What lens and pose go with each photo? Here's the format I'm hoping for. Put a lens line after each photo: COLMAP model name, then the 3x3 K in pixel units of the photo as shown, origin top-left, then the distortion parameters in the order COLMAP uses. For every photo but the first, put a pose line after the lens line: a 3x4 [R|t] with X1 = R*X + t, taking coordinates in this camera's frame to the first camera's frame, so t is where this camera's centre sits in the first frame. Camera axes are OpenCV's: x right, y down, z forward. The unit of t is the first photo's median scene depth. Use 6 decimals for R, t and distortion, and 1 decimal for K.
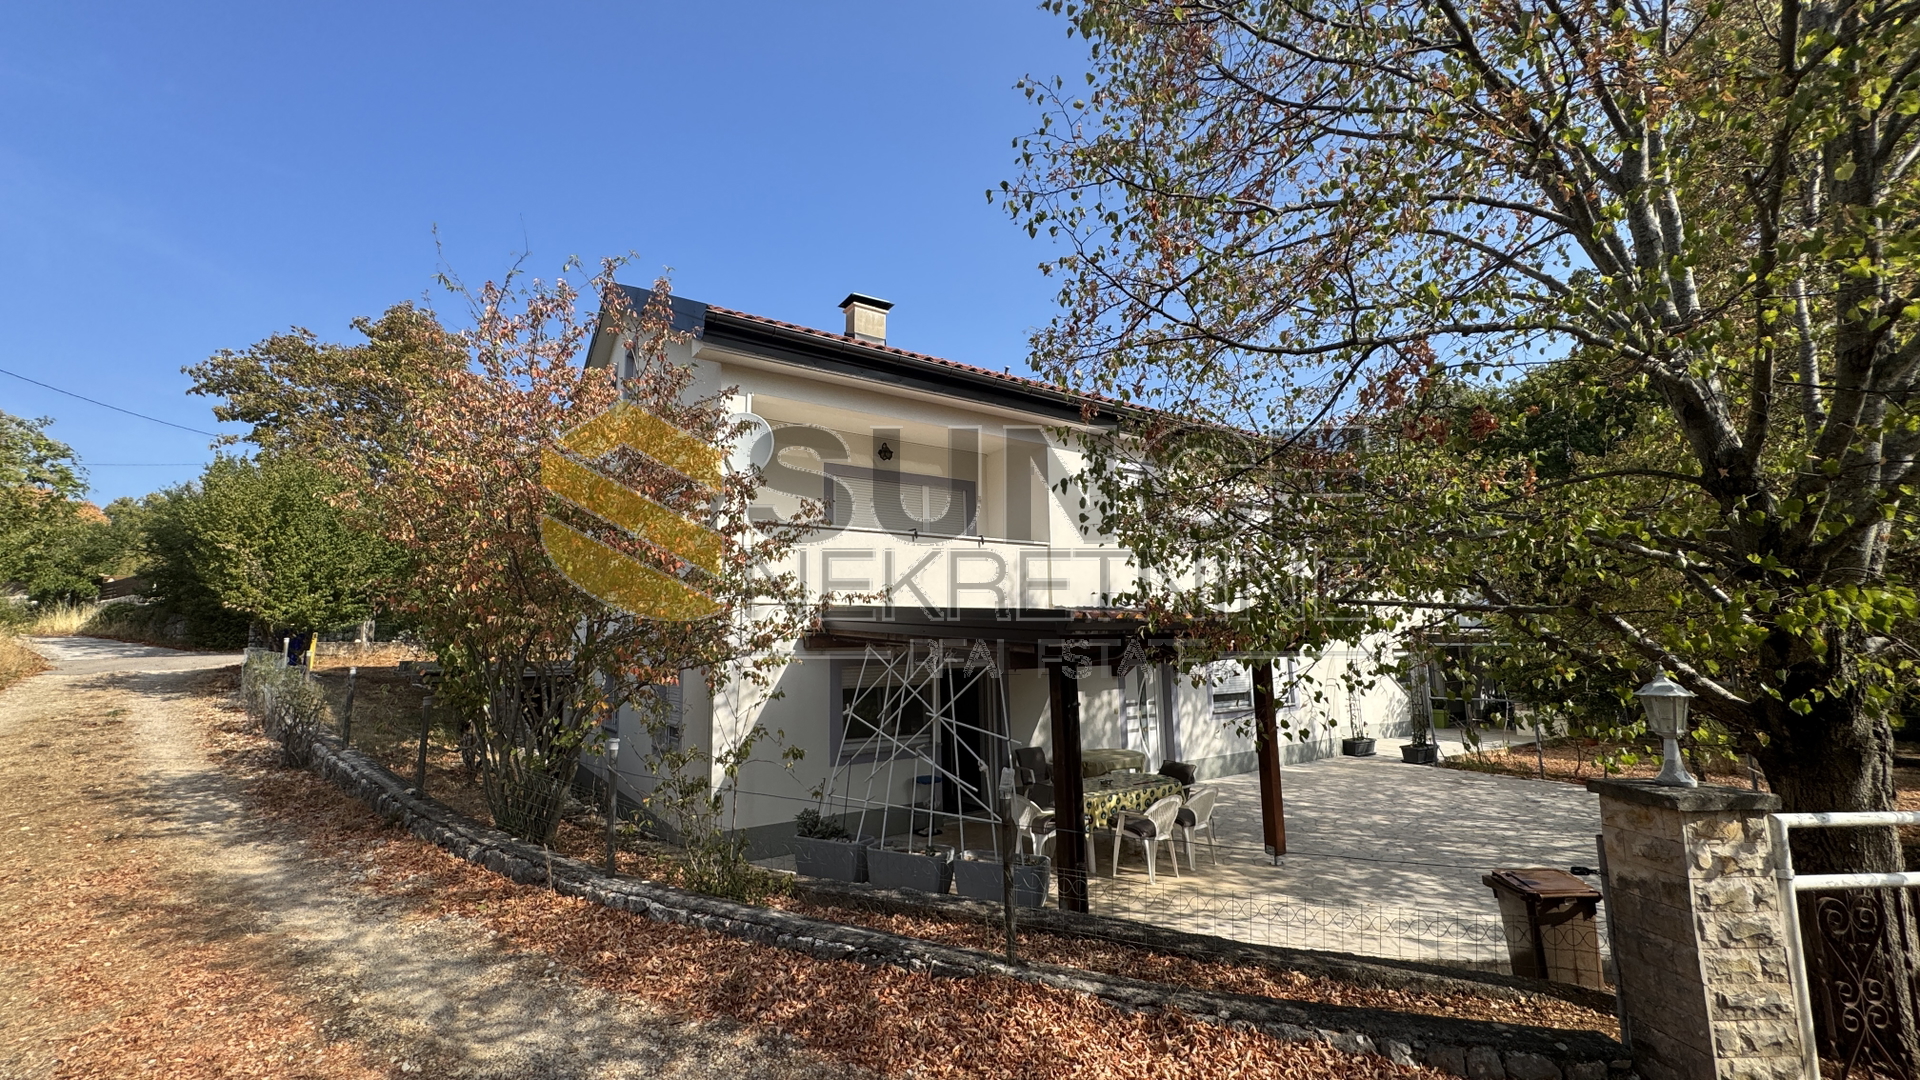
lens RADIAL K [[762.8, 0, 958.2], [0, 762.8, 543.1], [0, 0, 1]] dist [-0.000562, 0.000153]
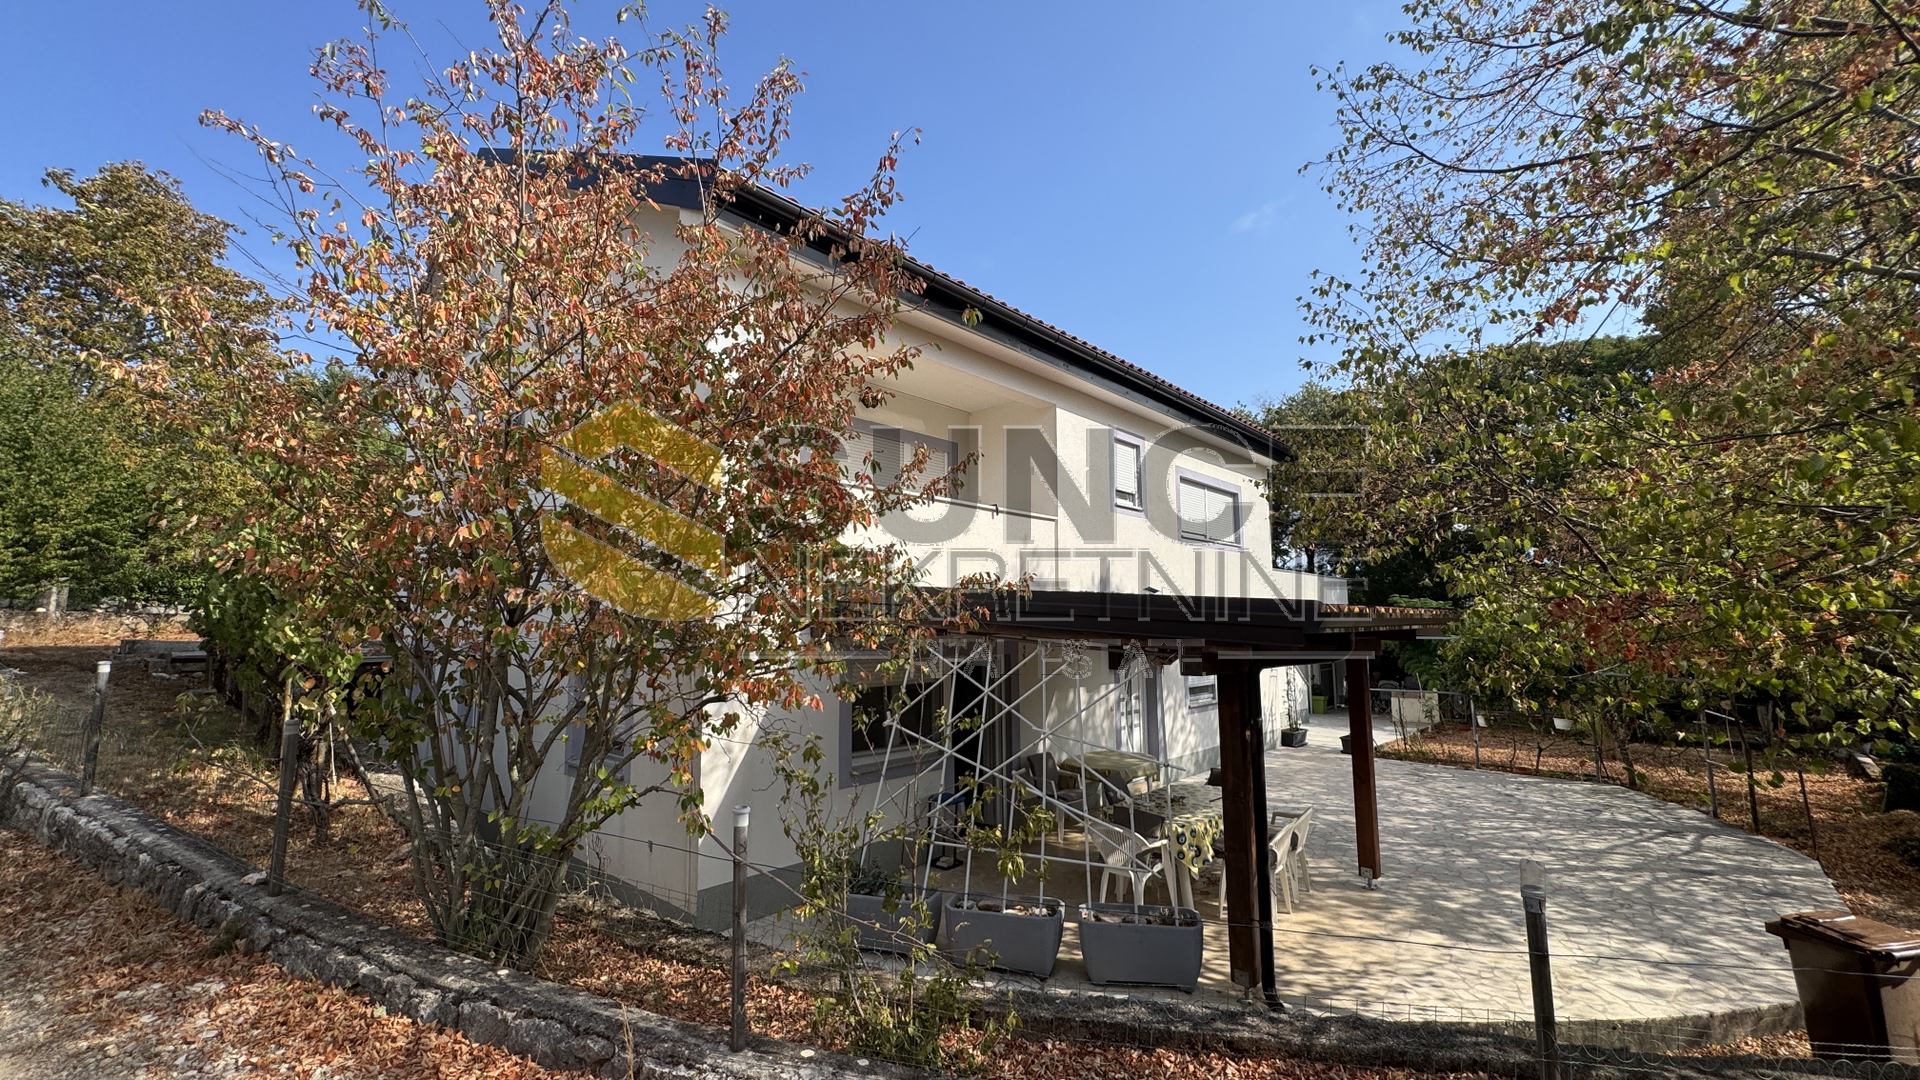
lens RADIAL K [[762.8, 0, 960.6], [0, 762.8, 534.8], [0, 0, 1]] dist [-0.000562, 0.000153]
pose [[0.973638, 0.042404, 0.224123, -0.248275], [-0.045833, 0.998898, 0.010117, 0.021329], [-0.223447, -0.020123, 0.974508, 0.232184]]
